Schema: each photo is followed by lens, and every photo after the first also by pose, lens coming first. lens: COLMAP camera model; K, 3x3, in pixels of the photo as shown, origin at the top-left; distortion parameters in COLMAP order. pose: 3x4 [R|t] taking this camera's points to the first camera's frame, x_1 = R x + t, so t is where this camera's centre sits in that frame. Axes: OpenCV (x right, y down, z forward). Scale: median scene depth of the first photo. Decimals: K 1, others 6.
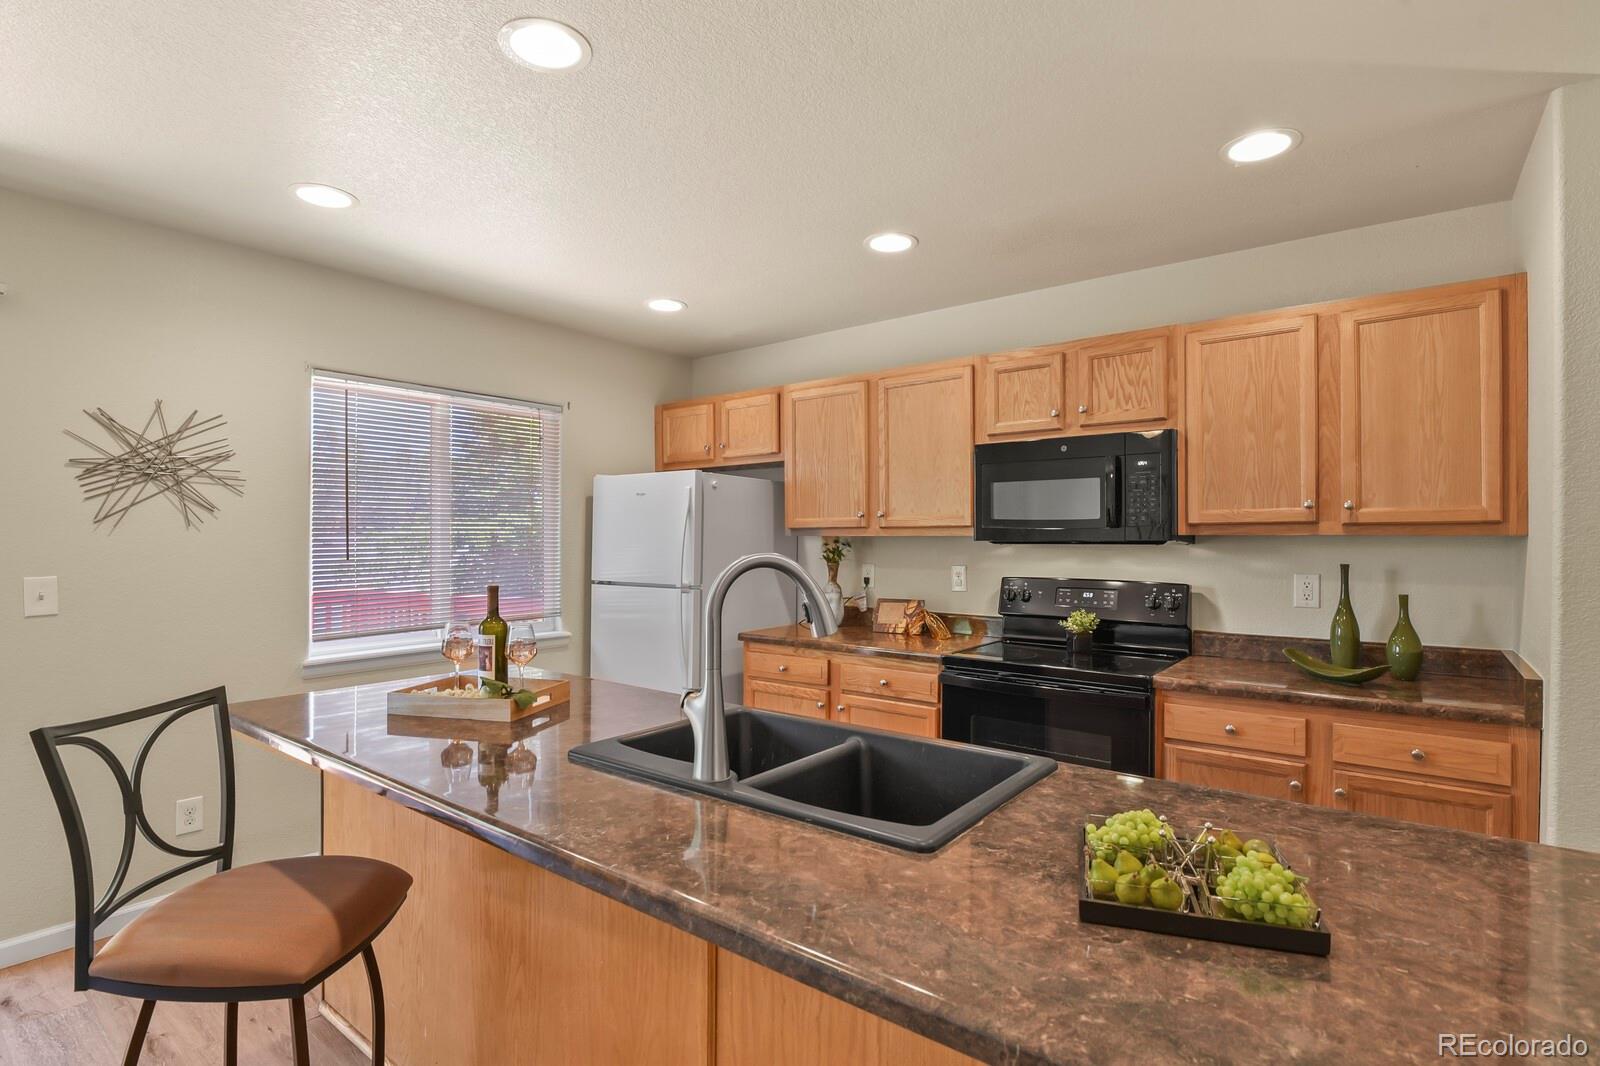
lens RADIAL K [[774.1, 0, 804.6], [0, 774.1, 537.8], [0, 0, 1]] dist [-0.011645, -0.000716]
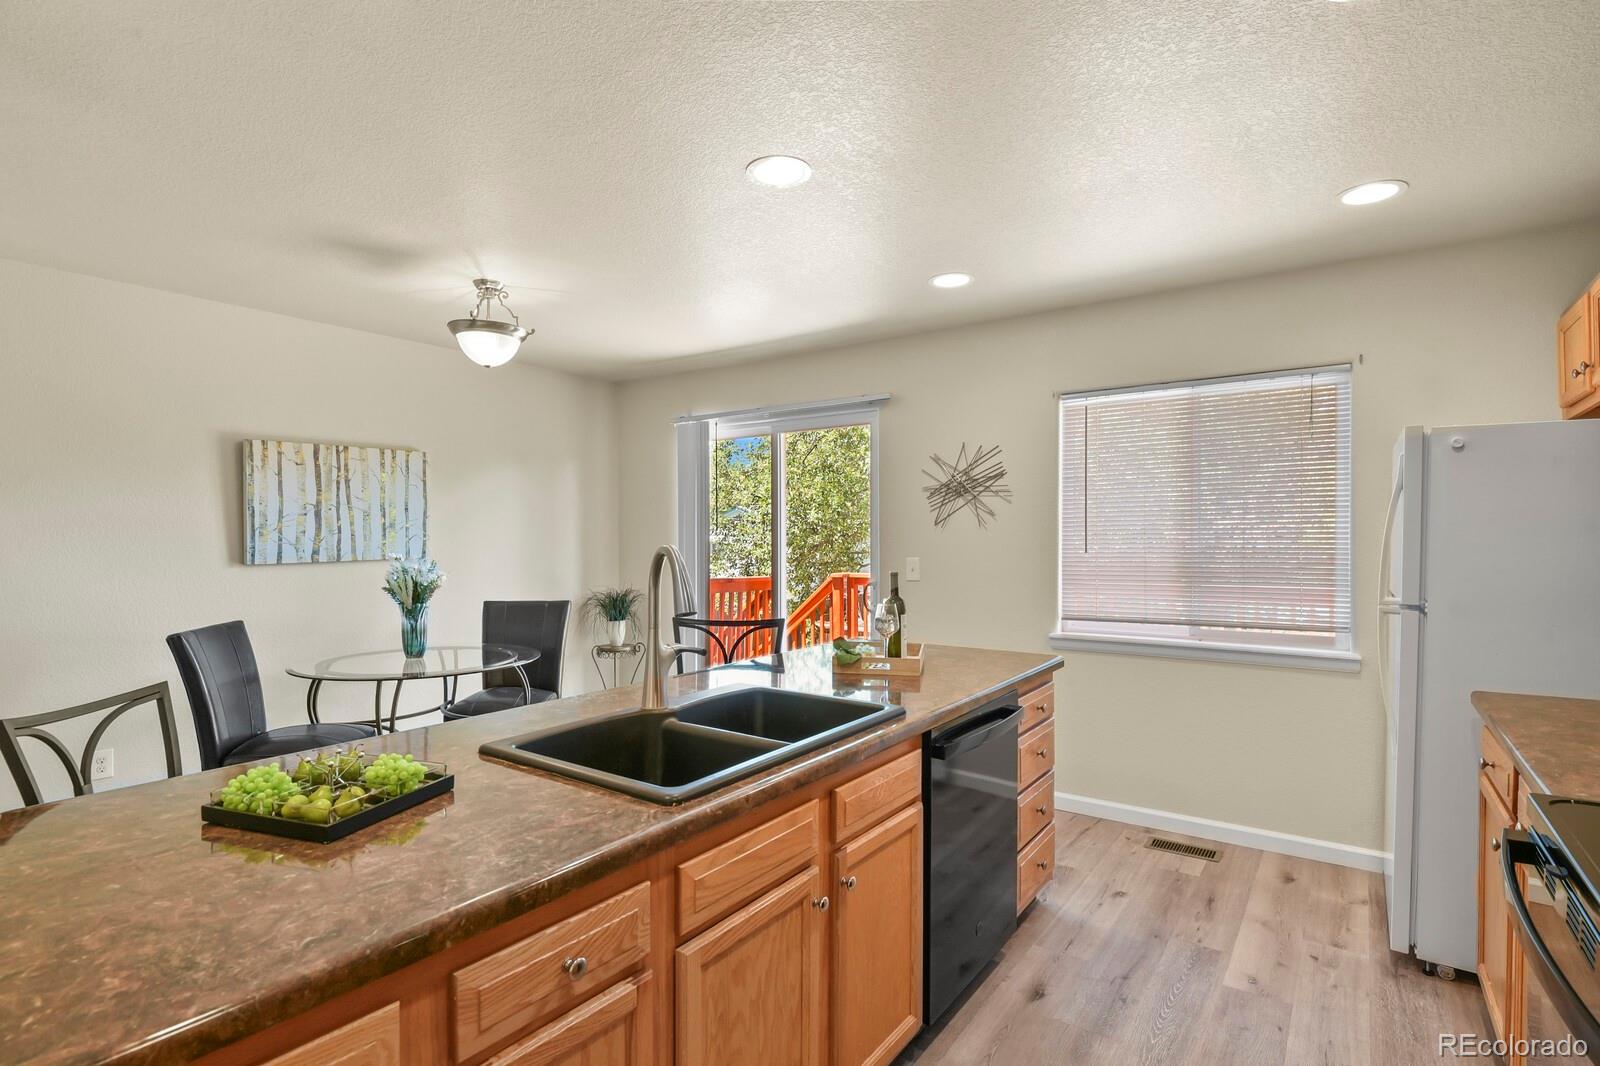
lens RADIAL K [[776.0, 0, 802.8], [0, 776.0, 539.8], [0, 0, 1]] dist [0.000322, -0.007077]
pose [[0.033610, 0.002176, -0.999433, 0.588054], [0.004038, 0.999989, 0.002313, 0.004633], [0.999427, -0.004114, 0.033601, 0.562869]]
